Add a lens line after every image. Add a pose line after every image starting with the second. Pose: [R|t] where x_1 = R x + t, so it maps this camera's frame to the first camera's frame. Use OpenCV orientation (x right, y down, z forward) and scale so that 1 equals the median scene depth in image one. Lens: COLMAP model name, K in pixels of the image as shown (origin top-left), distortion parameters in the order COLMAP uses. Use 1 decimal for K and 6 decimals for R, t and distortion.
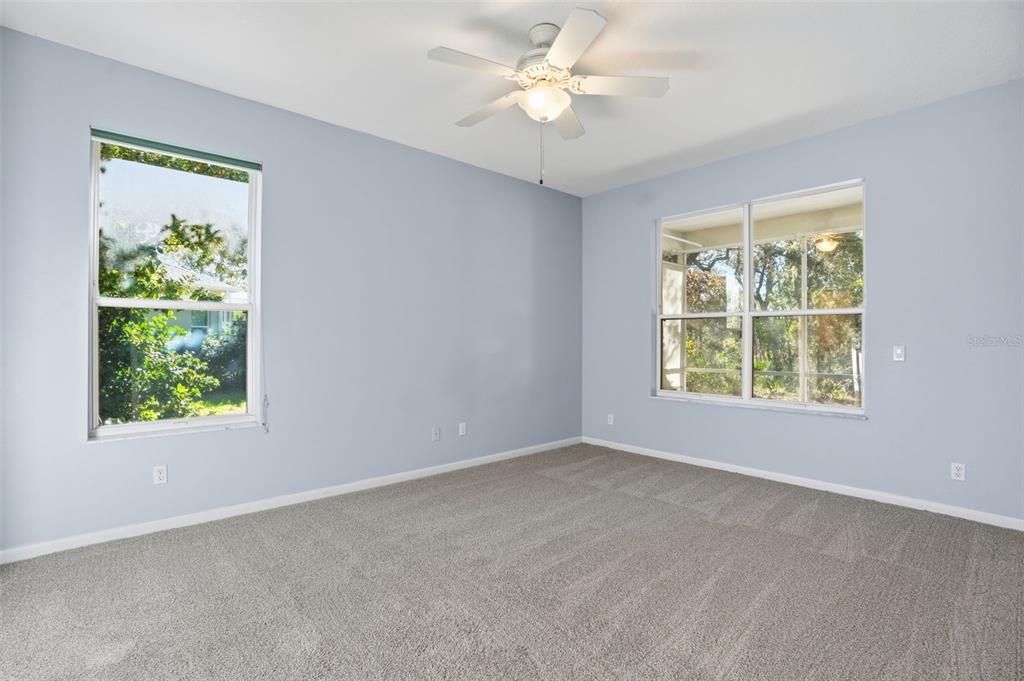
lens RADIAL K [[473.9, 0, 509.0], [0, 473.9, 338.2], [0, 0, 1]] dist [-0.029622, -0.000596]
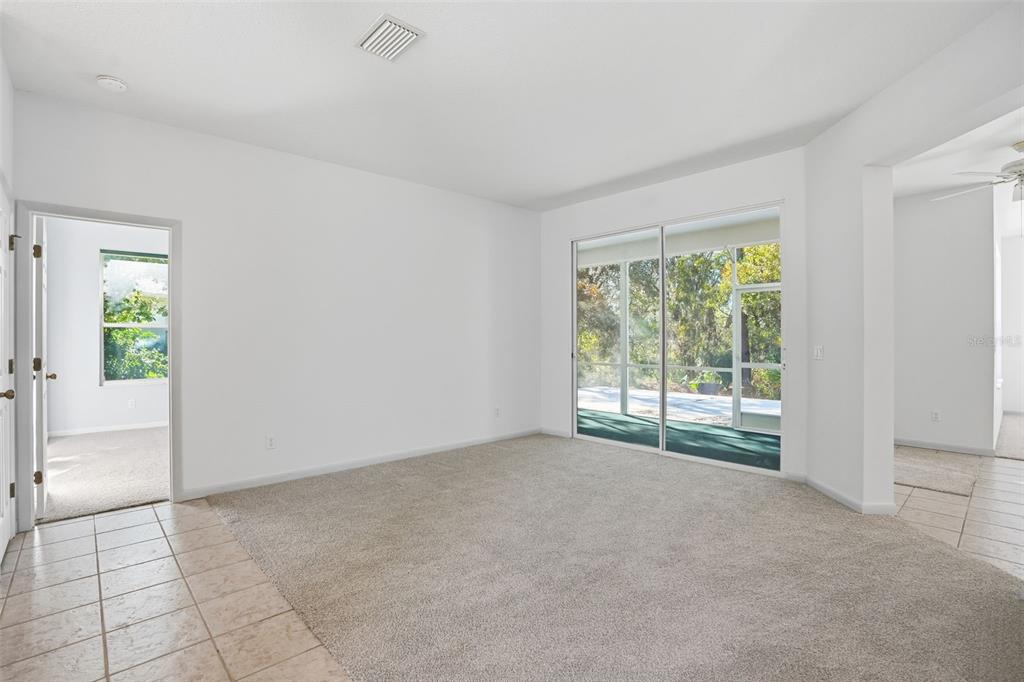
lens RADIAL K [[473.9, 0, 512.1], [0, 473.9, 340.6], [0, 0, 1]] dist [-0.029622, -0.000596]
pose [[0.999601, 0.002002, 0.028186, 0.513072], [-0.002182, 0.999977, 0.006345, -0.012675], [-0.028173, -0.006404, 0.999583, -0.649597]]
